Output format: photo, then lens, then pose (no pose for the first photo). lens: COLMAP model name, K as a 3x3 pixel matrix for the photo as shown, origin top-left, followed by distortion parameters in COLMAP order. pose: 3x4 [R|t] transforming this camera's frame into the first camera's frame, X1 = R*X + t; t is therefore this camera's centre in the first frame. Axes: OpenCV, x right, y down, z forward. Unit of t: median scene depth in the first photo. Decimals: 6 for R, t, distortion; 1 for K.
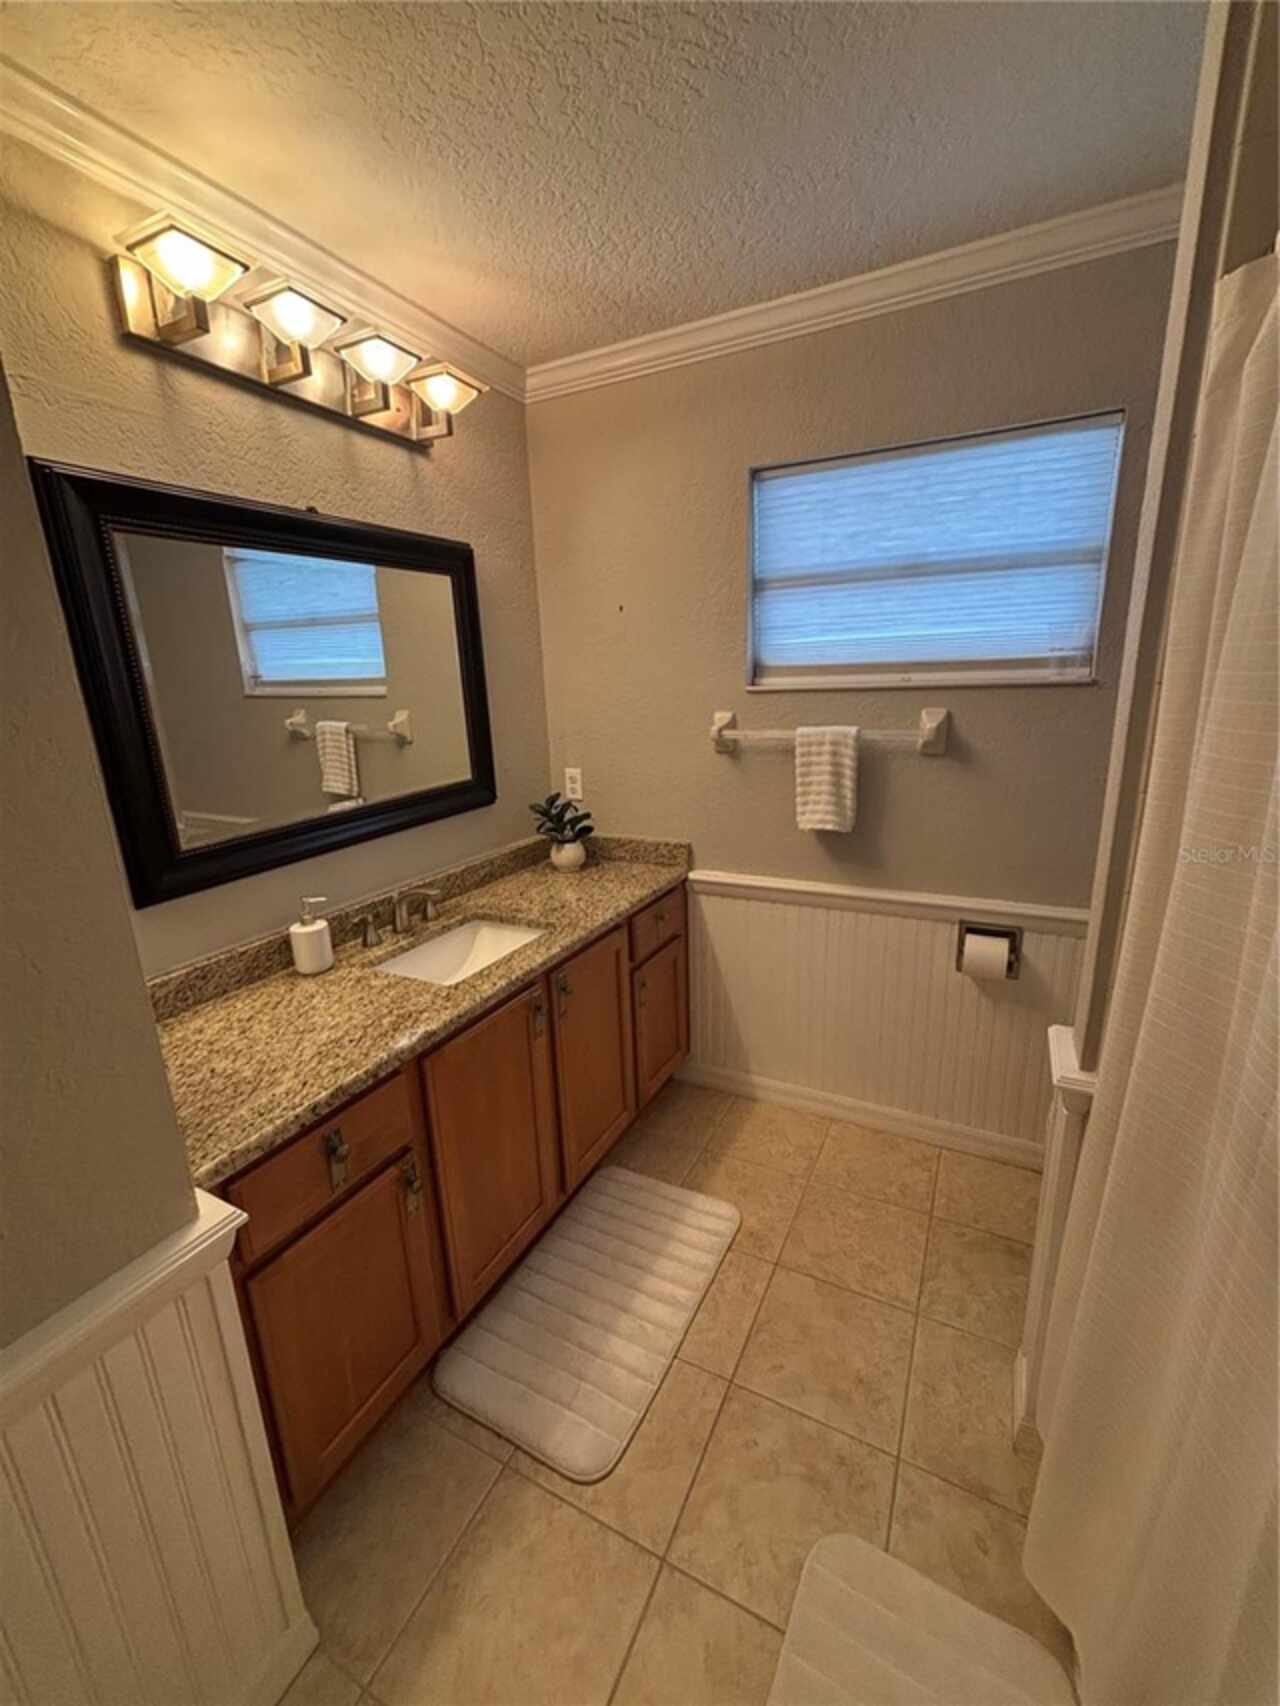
lens RADIAL K [[686.4, 0, 644.8], [0, 686.4, 852.3], [0, 0, 1]] dist [0.001268, 0.001042]
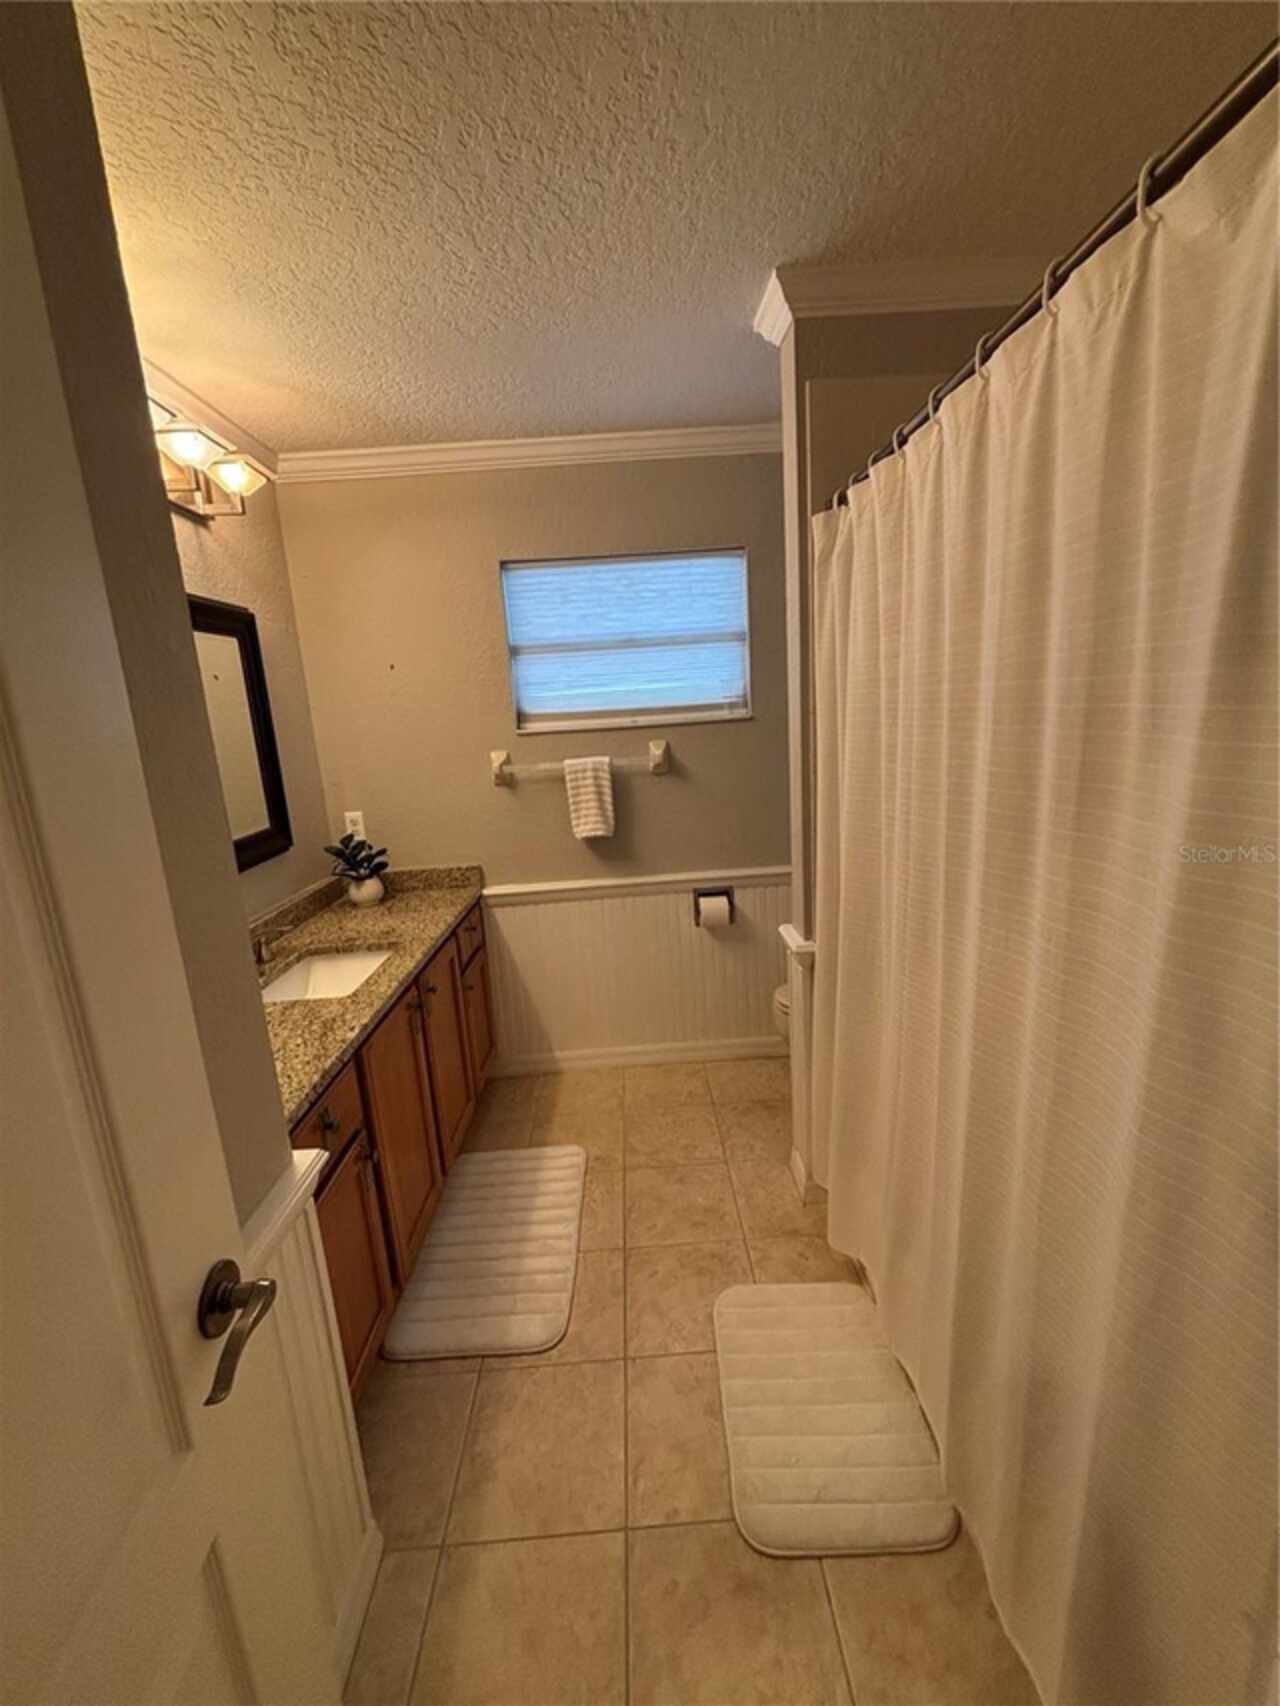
lens RADIAL K [[686.4, 0, 638.5], [0, 686.4, 856.0], [0, 0, 1]] dist [0.001268, 0.001042]
pose [[0.877916, -0.122230, 0.462951, -0.278988], [0.153521, 0.987679, -0.030358, 0.057791], [-0.453536, 0.097725, 0.885864, -0.188357]]
